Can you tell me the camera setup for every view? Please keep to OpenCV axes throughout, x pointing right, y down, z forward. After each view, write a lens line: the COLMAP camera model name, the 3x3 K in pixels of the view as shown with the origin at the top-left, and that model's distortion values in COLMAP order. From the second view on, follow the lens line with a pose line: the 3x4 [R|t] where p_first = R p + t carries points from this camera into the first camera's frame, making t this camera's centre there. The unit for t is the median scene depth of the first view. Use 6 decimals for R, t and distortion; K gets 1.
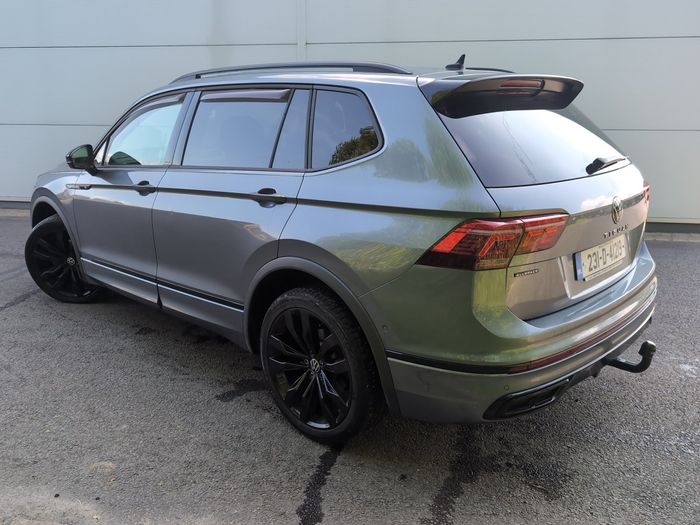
lens RADIAL K [[559.0, 0, 348.9], [0, 559.0, 266.4], [0, 0, 1]] dist [0.014621, 0.001348]
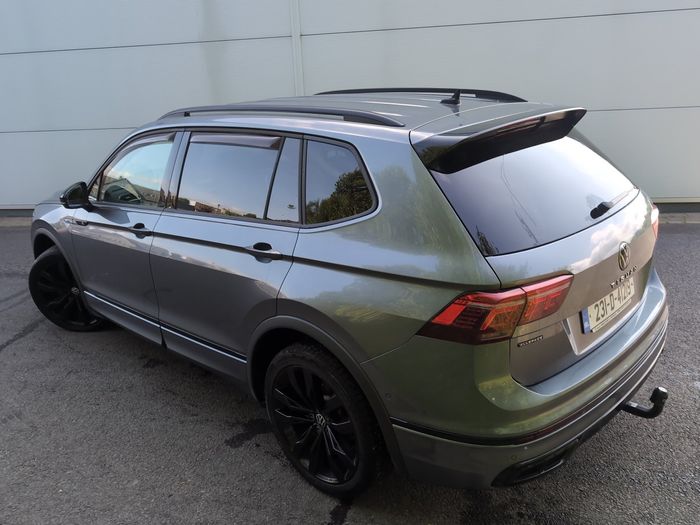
lens RADIAL K [[559.0, 0, 350.4], [0, 559.0, 259.8], [0, 0, 1]] dist [0.014621, 0.001348]
pose [[0.998571, -0.049490, -0.020176, 0.025197], [0.050589, 0.997025, 0.058161, -0.156638], [0.017238, -0.059099, 0.998103, 0.027316]]
